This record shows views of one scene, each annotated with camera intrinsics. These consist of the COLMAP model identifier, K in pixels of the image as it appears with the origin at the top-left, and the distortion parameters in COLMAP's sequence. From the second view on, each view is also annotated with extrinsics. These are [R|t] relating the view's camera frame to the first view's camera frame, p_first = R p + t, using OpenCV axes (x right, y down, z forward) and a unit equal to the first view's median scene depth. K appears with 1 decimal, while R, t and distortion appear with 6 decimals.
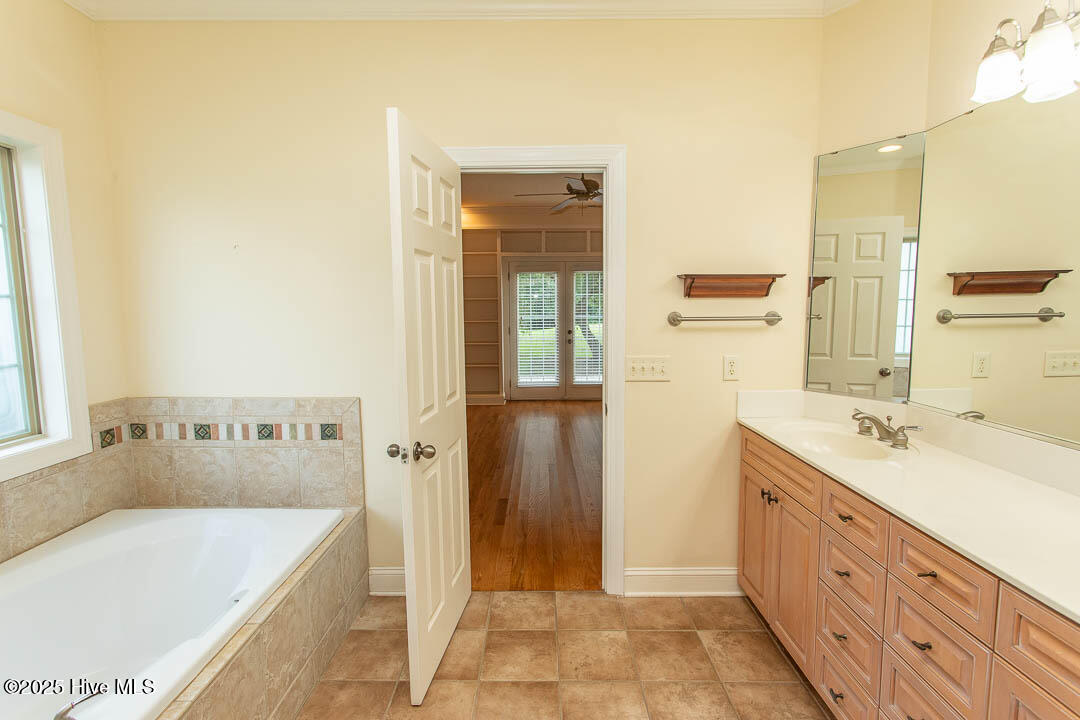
lens RADIAL K [[506.5, 0, 540.0], [0, 506.5, 360.0], [0, 0, 1]] dist [-0.001476, 0.000982]
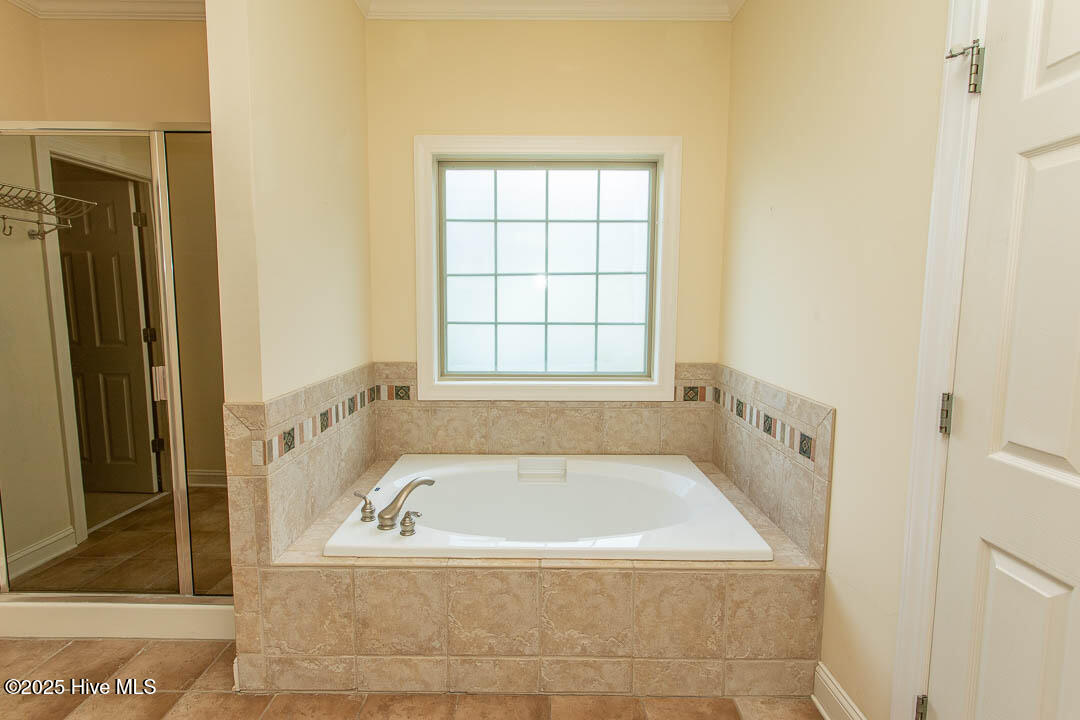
lens RADIAL K [[527.4, 0, 540.0], [0, 527.4, 360.0], [0, 0, 1]] dist [0.001643, 0.000849]
pose [[-0.007059, 0.121745, -0.992536, 0.360945], [-0.108472, 0.986611, 0.121789, -0.034554], [0.994074, 0.108522, 0.006241, 0.670706]]
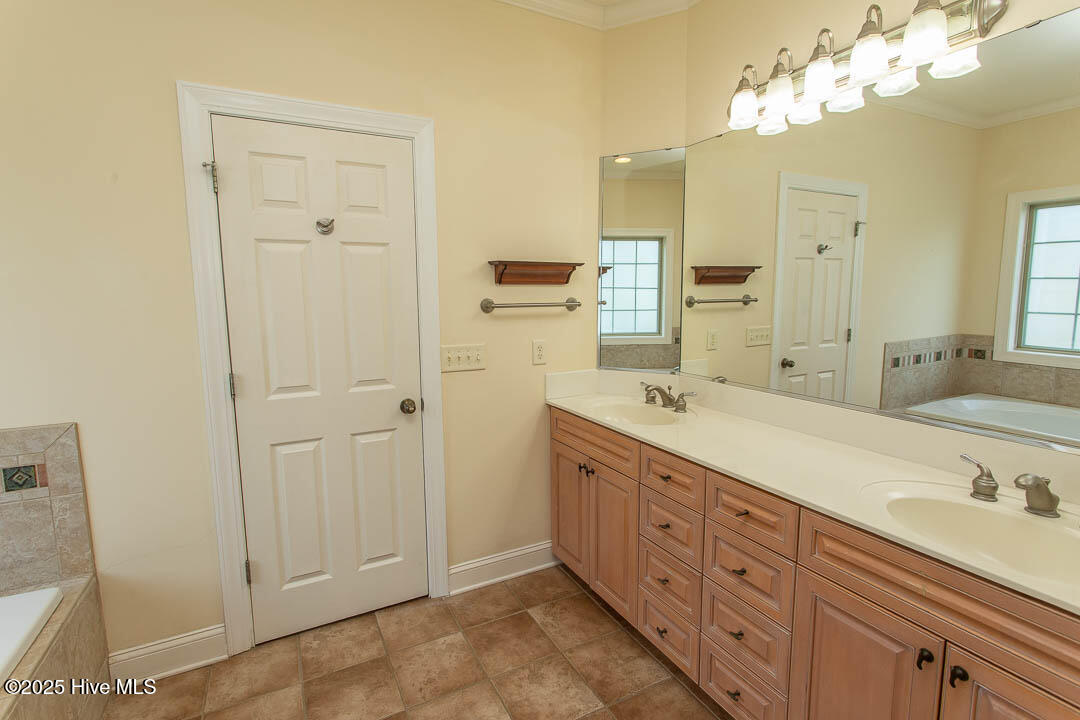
lens RADIAL K [[506.5, 0, 540.0], [0, 506.5, 360.0], [0, 0, 1]] dist [-0.001476, 0.000982]
pose [[0.883017, -0.059564, 0.465547, -0.121228], [0.048648, 0.998187, 0.035441, -0.006544], [-0.466814, -0.008647, 0.884313, 0.088755]]
